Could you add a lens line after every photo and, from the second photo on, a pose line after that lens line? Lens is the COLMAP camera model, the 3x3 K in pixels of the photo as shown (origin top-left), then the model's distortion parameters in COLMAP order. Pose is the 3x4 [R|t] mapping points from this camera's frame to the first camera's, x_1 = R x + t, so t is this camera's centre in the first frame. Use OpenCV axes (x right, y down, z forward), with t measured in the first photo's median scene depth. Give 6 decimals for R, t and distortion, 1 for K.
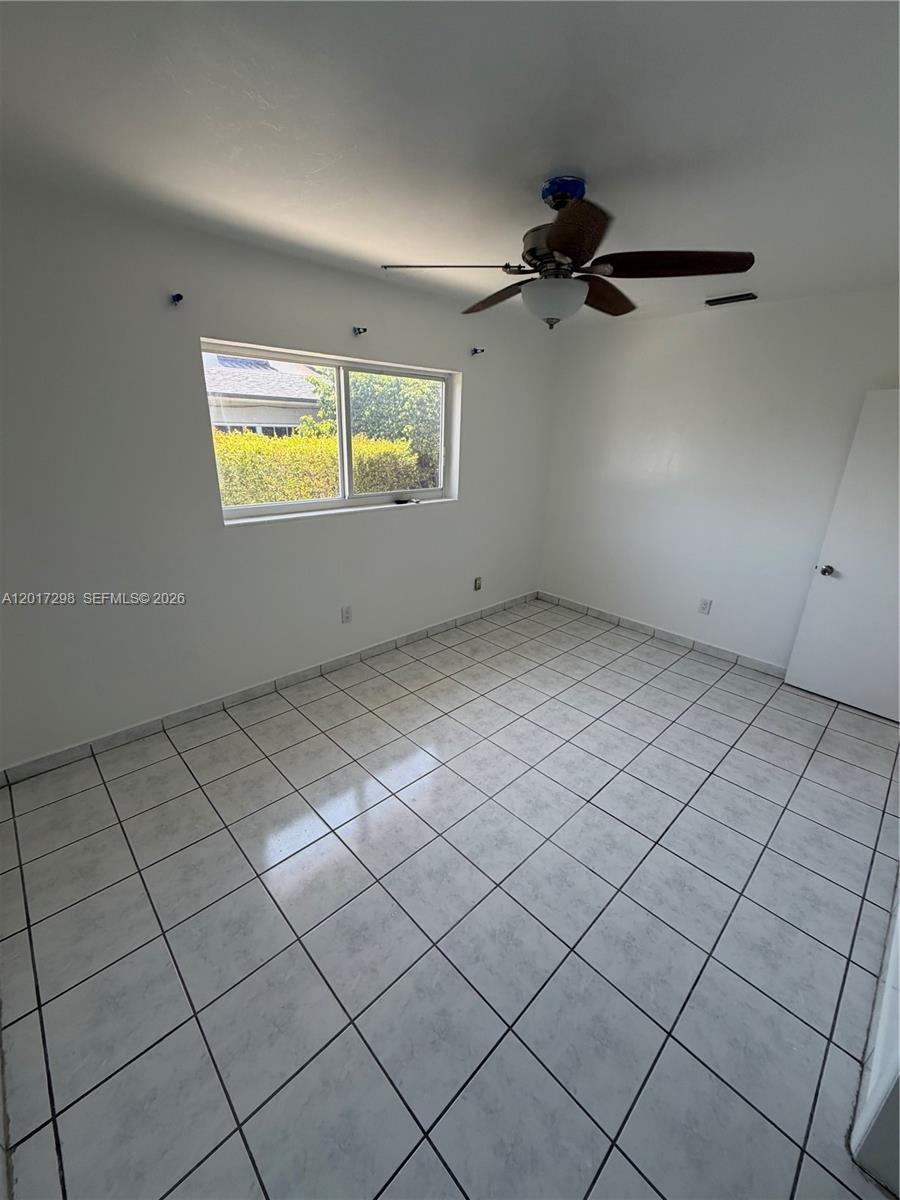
lens RADIAL K [[478.3, 0, 449.2], [0, 478.3, 595.7], [0, 0, 1]] dist [-0.000907, 0.000123]
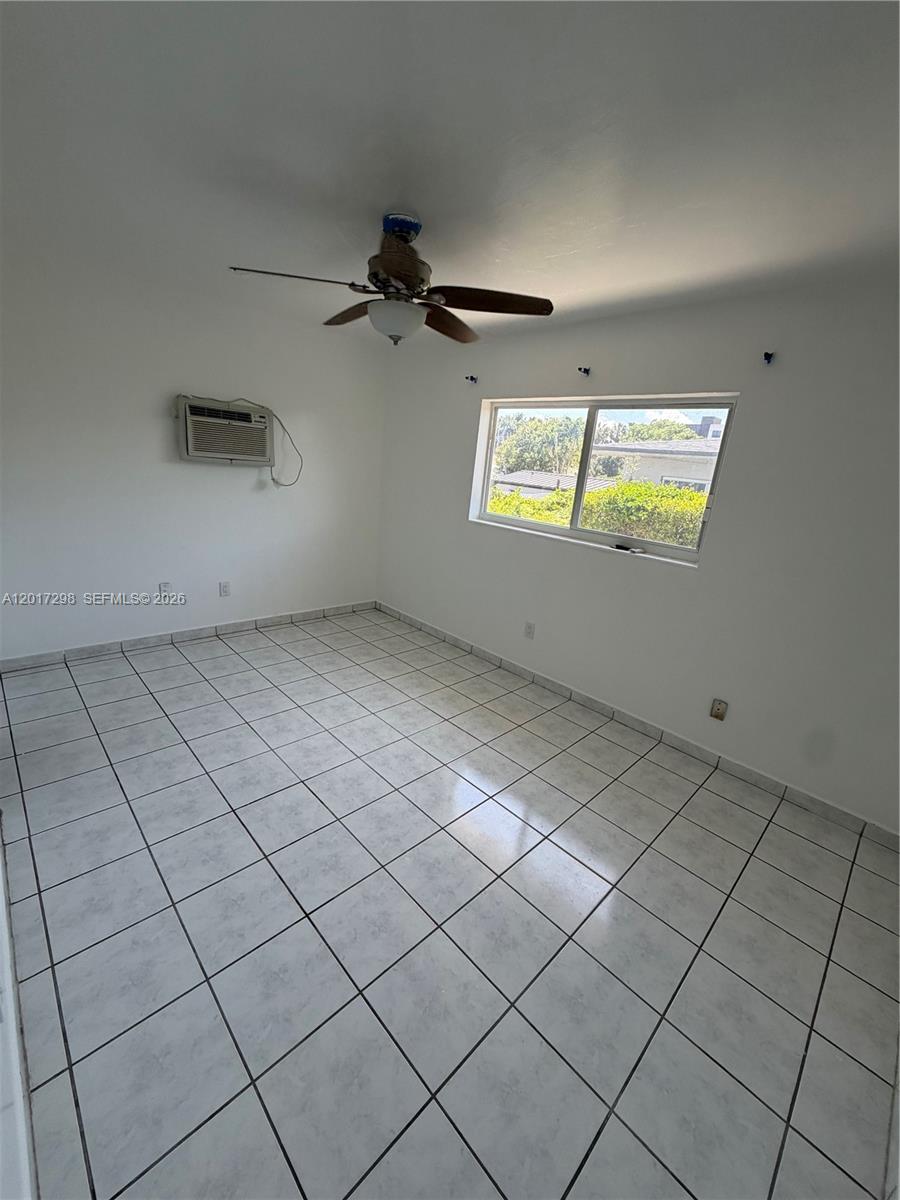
lens RADIAL K [[478.3, 0, 449.2], [0, 478.3, 595.7], [0, 0, 1]] dist [-0.000907, 0.000123]
pose [[0.011345, 0.246919, -0.968970, 0.986678], [-0.415645, 0.882514, 0.220021, -0.232144], [0.909456, 0.400251, 0.112643, 0.837774]]
